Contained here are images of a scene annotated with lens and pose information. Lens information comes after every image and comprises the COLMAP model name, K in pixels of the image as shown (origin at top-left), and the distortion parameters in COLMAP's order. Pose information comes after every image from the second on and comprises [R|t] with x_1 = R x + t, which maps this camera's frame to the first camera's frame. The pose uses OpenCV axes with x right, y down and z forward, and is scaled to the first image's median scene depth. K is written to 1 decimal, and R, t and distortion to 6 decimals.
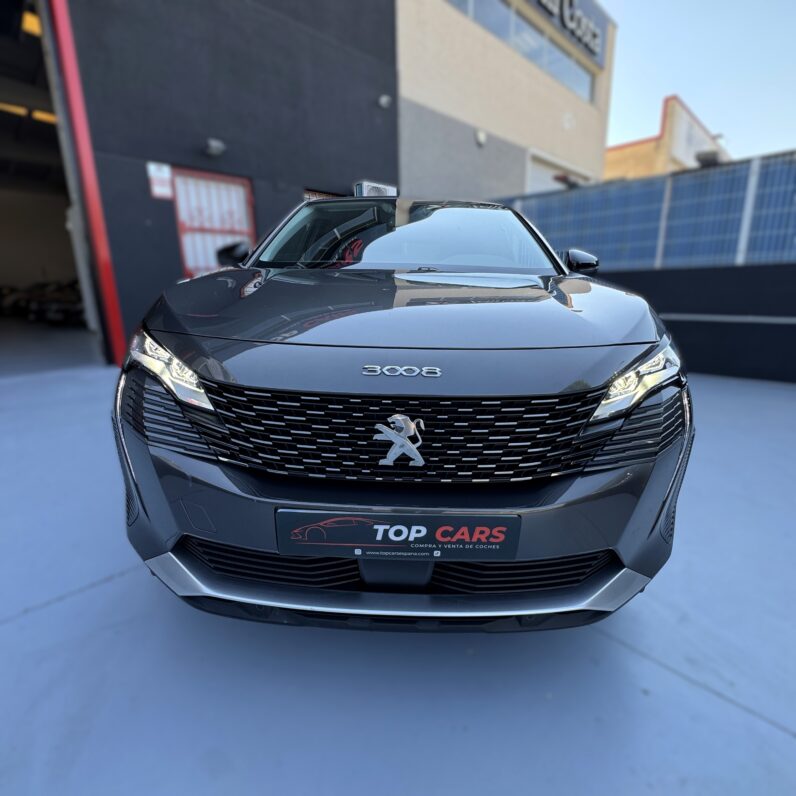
lens RADIAL K [[426.6, 0, 398.0], [0, 426.6, 398.0], [0, 0, 1]] dist [-0.002674, -0.000776]
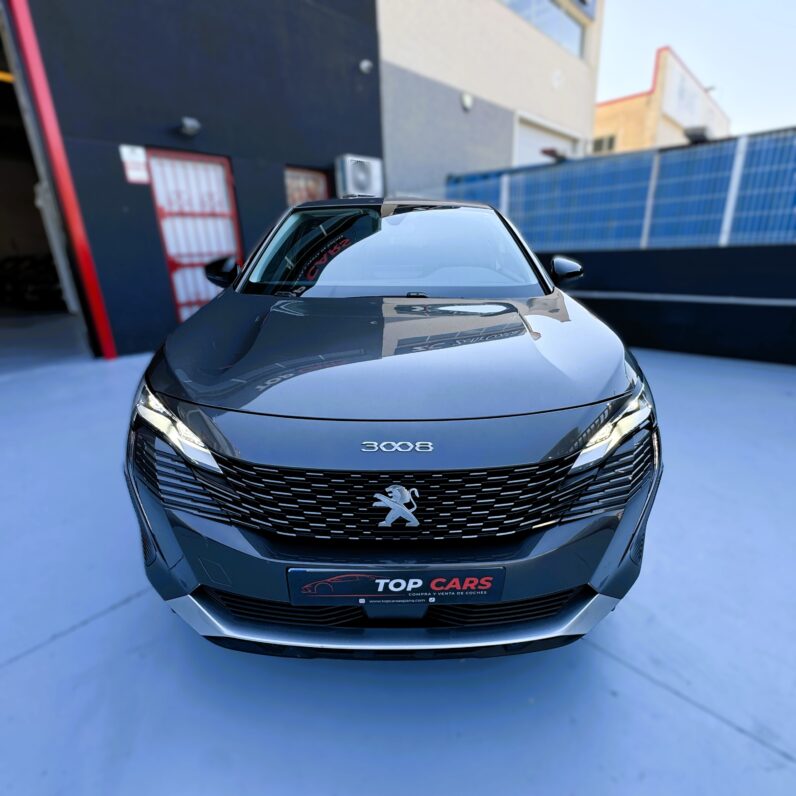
lens RADIAL K [[426.6, 0, 398.0], [0, 426.6, 398.0], [0, 0, 1]] dist [-0.002674, -0.000776]
pose [[0.999358, -0.026796, 0.023778, -0.008599], [0.024730, 0.996218, 0.083292, -0.205937], [-0.025920, -0.082650, 0.996241, -0.062122]]
